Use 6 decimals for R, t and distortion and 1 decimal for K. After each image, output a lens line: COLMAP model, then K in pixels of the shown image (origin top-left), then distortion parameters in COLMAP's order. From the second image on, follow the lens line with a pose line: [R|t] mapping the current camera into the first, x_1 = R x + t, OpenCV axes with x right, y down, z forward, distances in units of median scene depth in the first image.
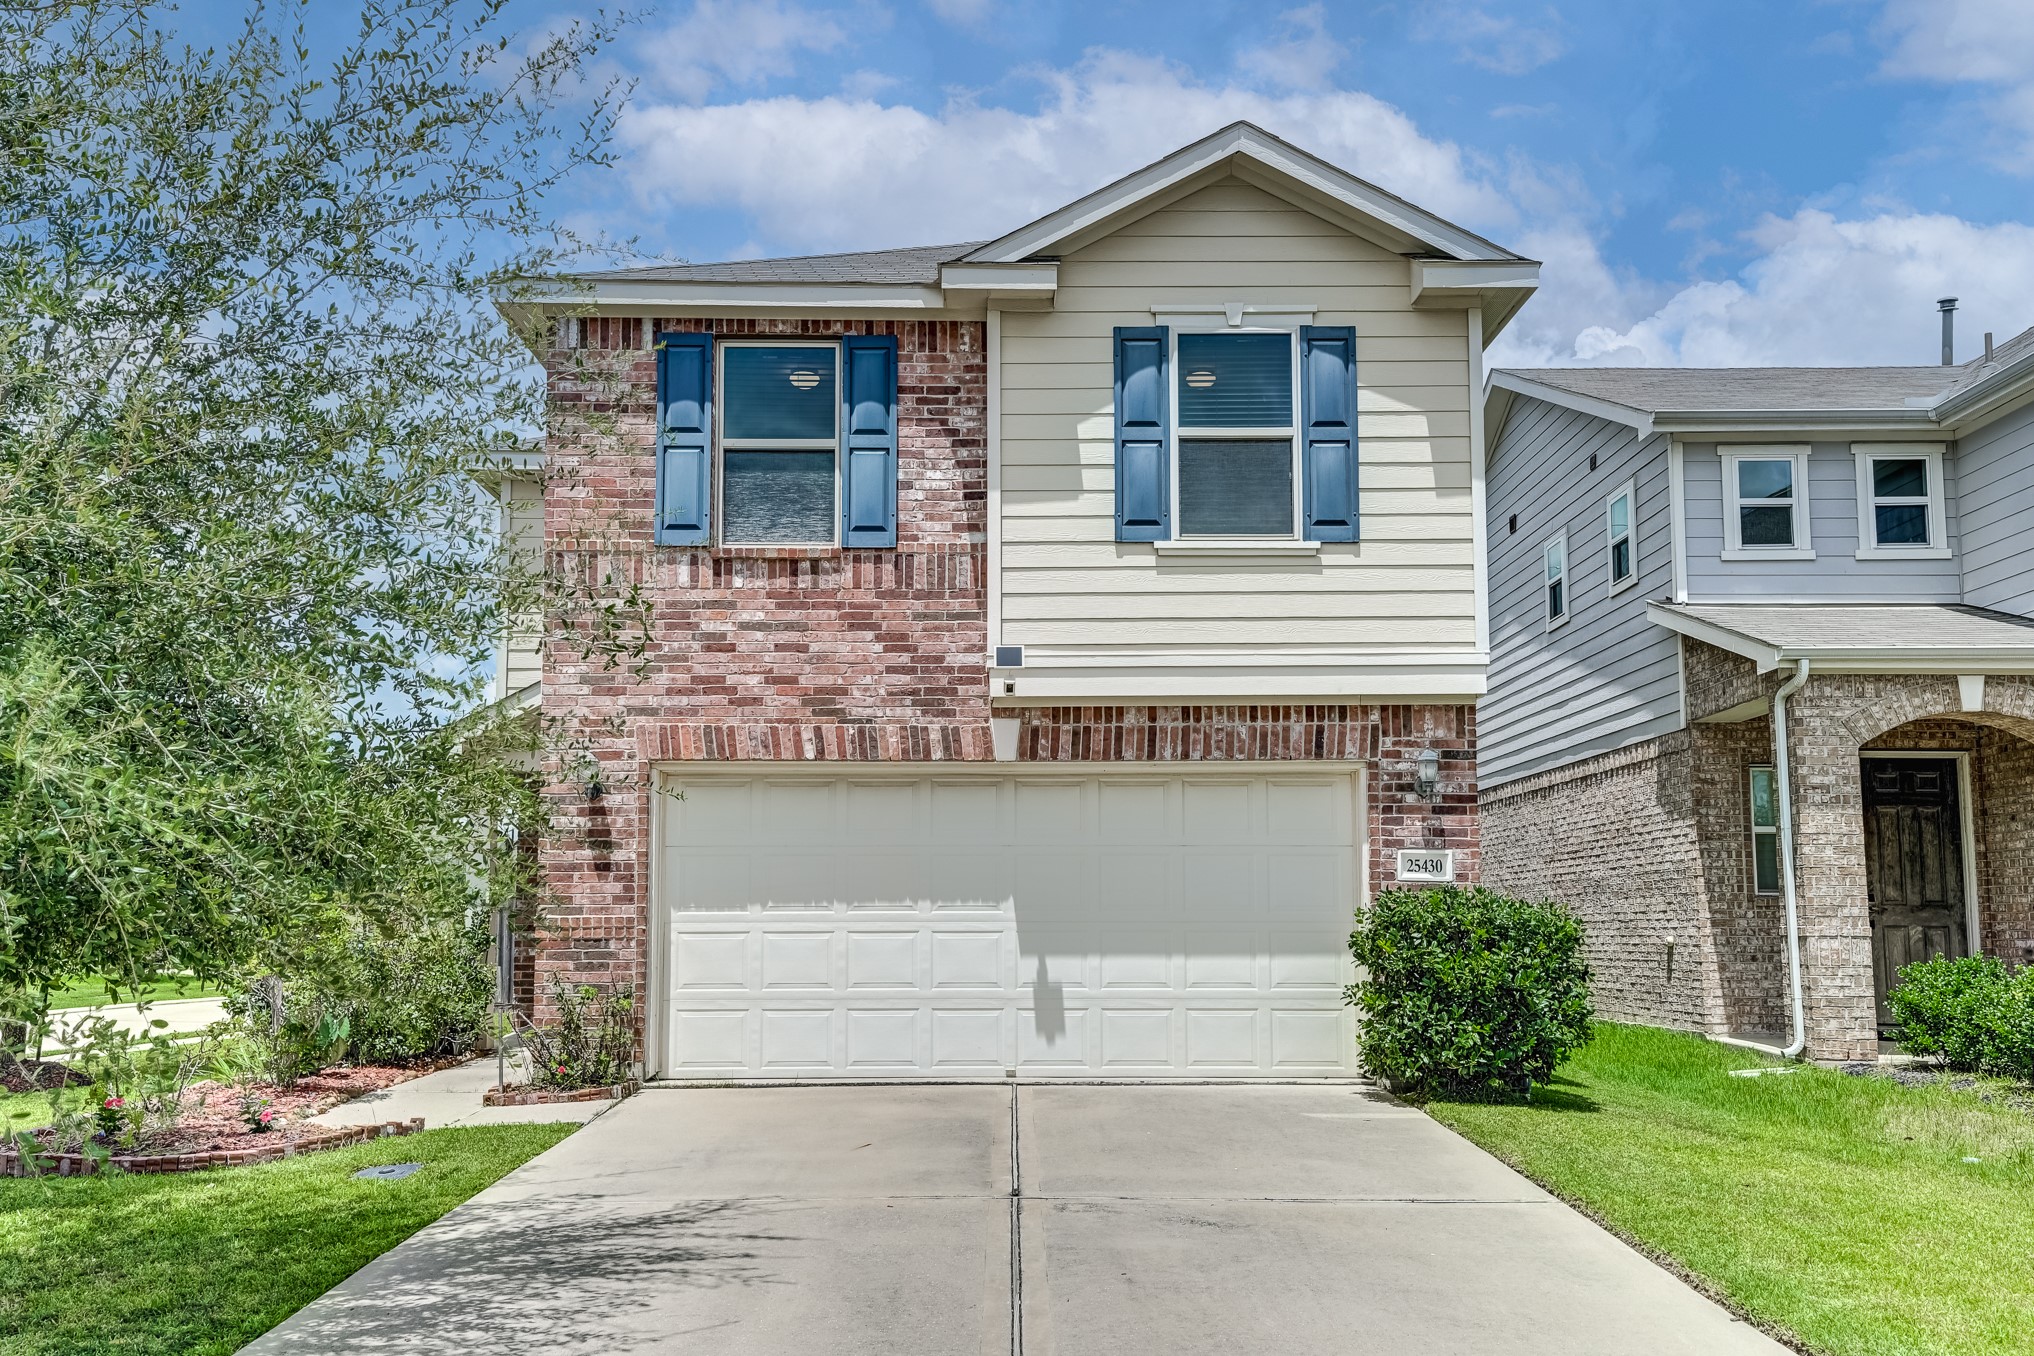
lens RADIAL K [[1732.8, 0, 1007.4], [0, 1732.8, 747.5], [0, 0, 1]] dist [0.062974, 0.022503]
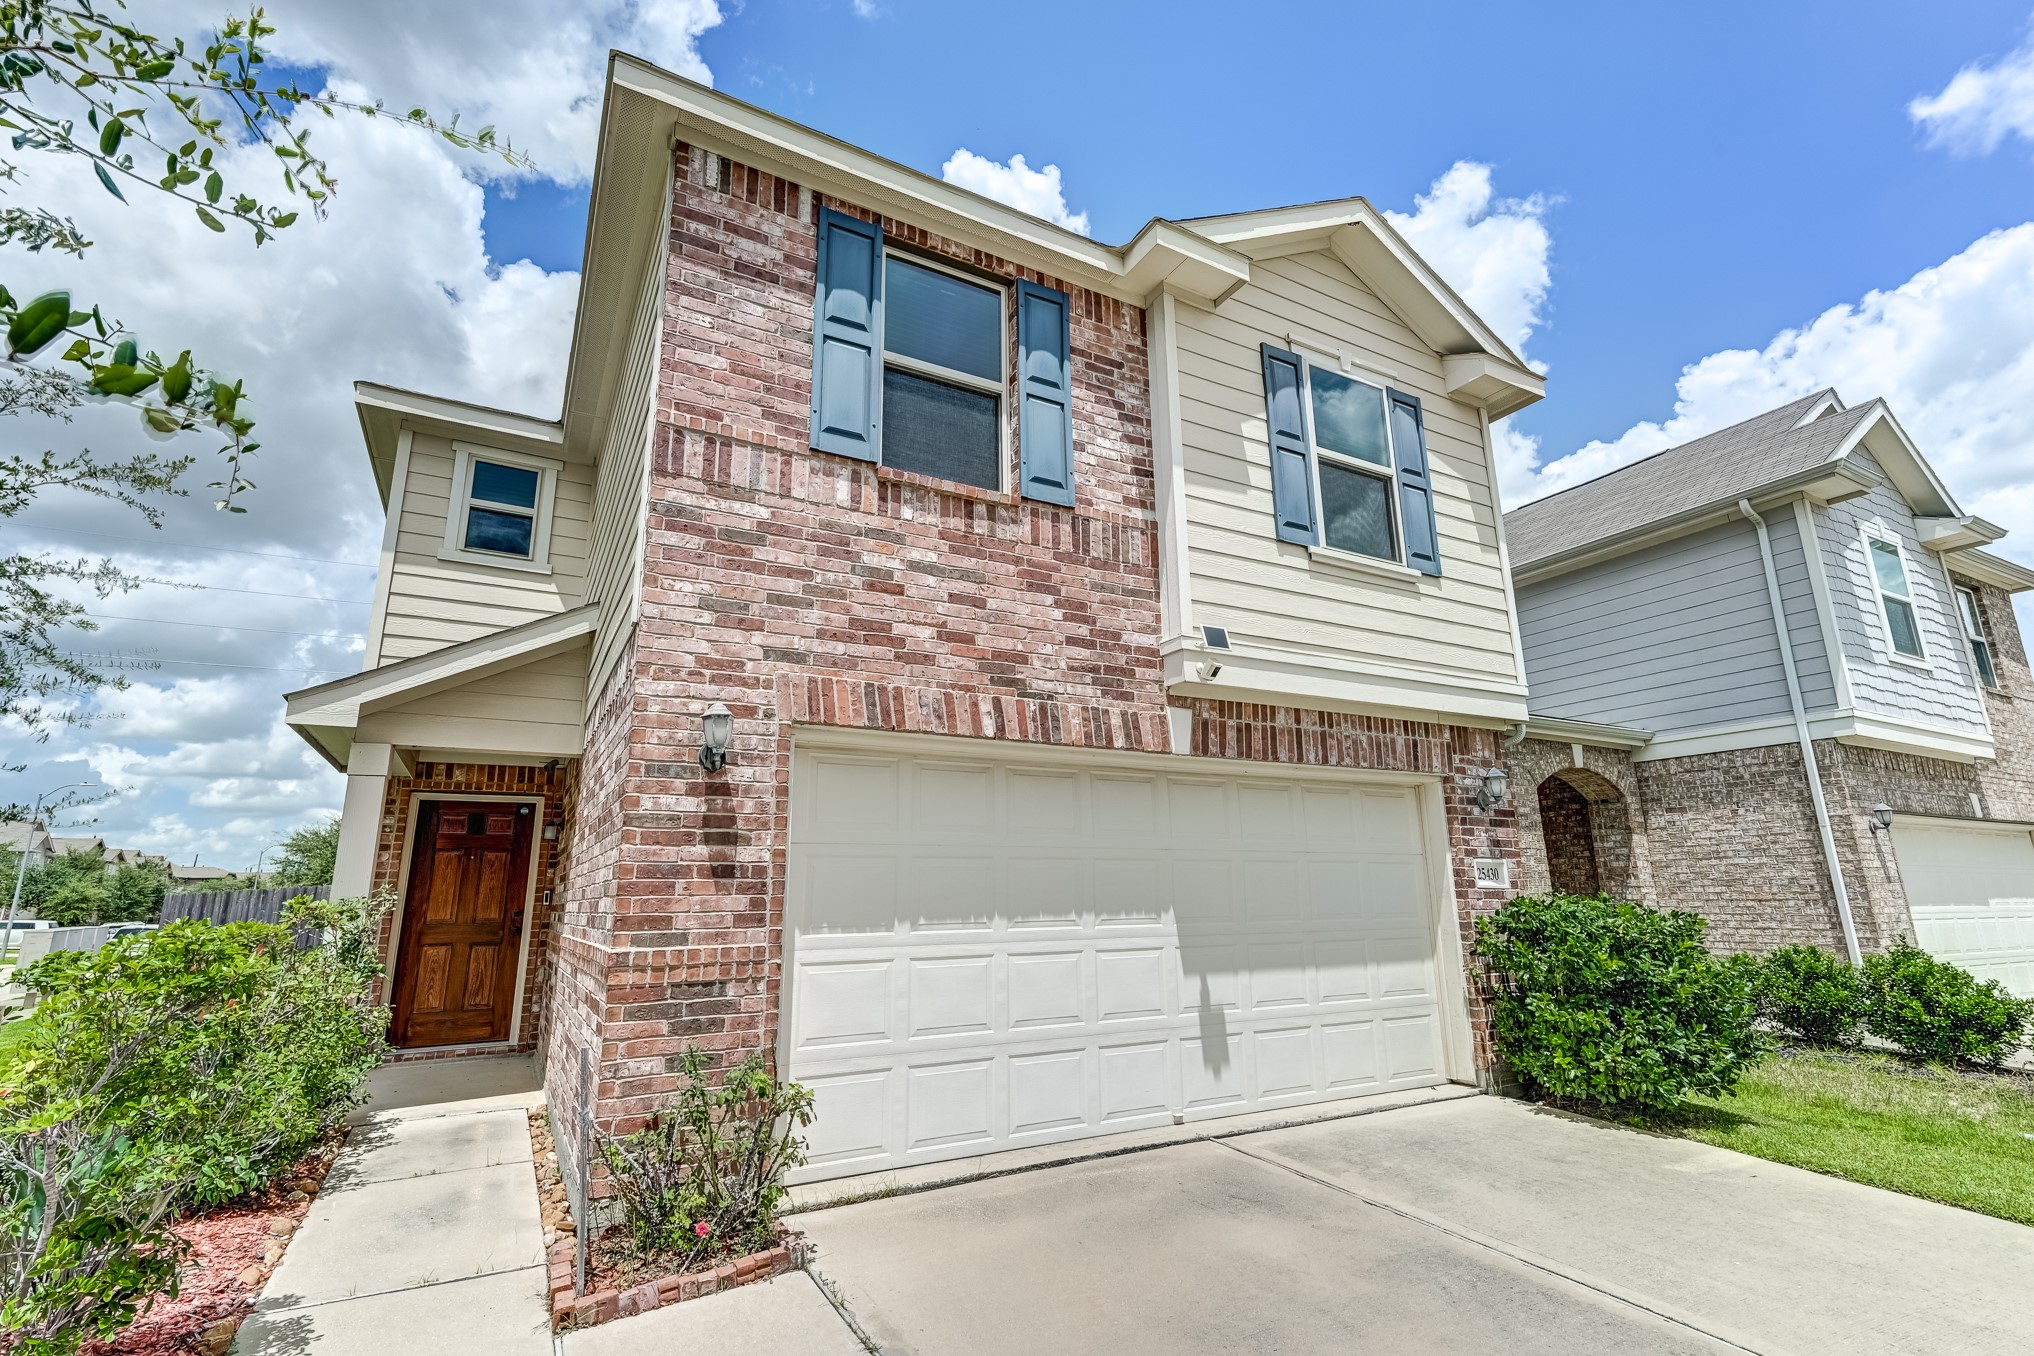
lens RADIAL K [[933.7, 0, 1023.3], [0, 933.7, 670.2], [0, 0, 1]] dist [0.015611, 0.001127]
pose [[0.875283, 0.105494, 0.471965, -0.307773], [-0.037162, 0.987704, -0.151853, 0.041515], [-0.482182, 0.115375, 0.868441, 0.608136]]
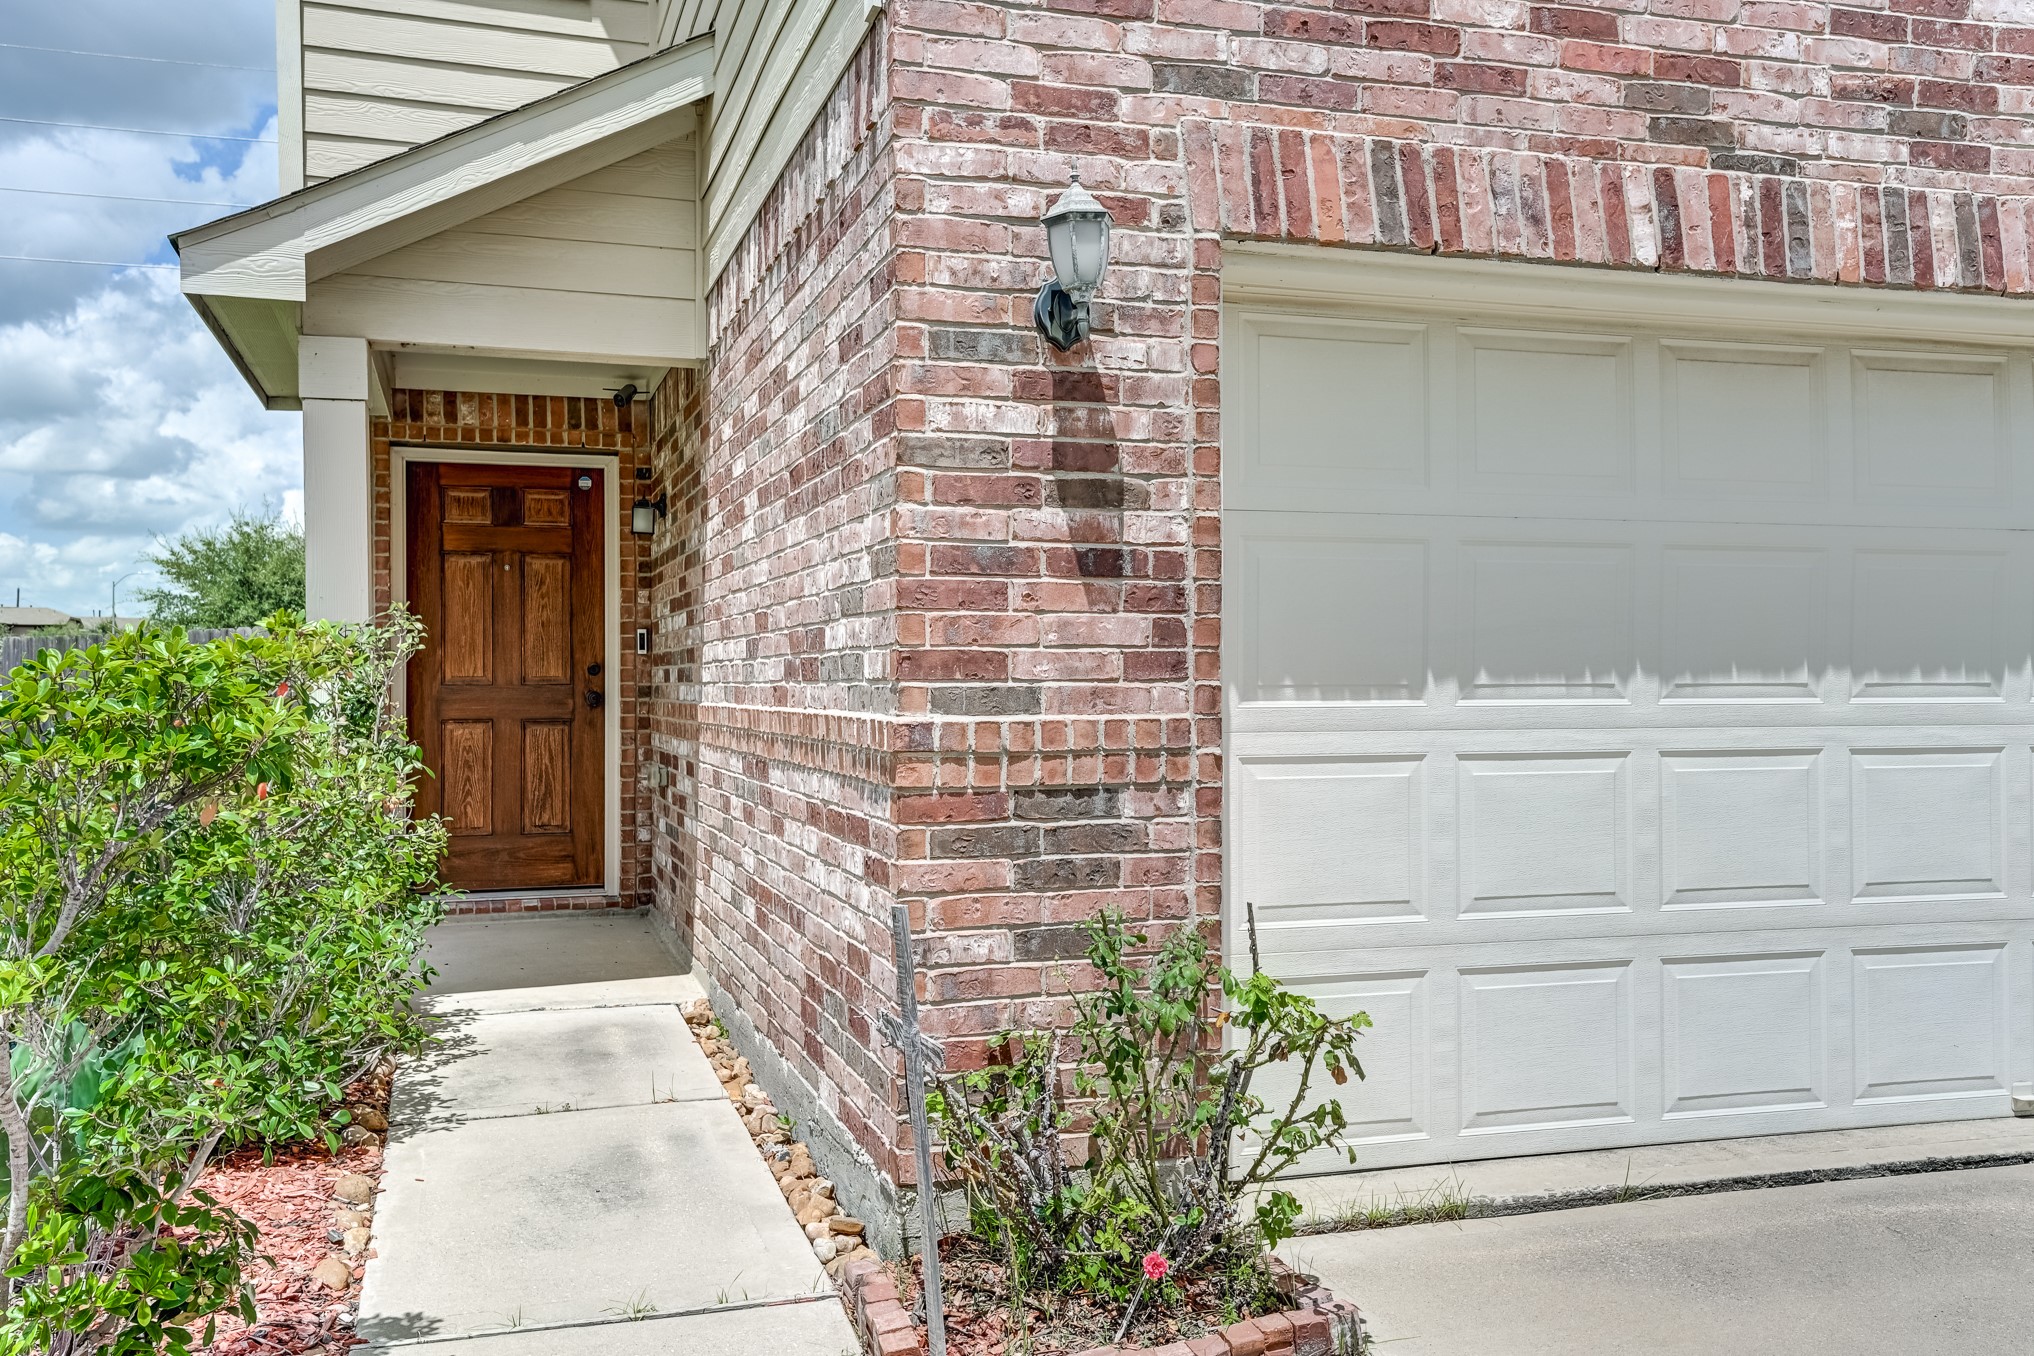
lens RADIAL K [[1732.8, 0, 1008.8], [0, 1732.8, 674.0], [0, 0, 1]] dist [0.062974, 0.022503]
pose [[0.953489, 0.000721, 0.301426, -0.340121], [-0.030028, 0.995250, 0.092604, 0.059322], [-0.299928, -0.097348, 0.948982, 0.694580]]
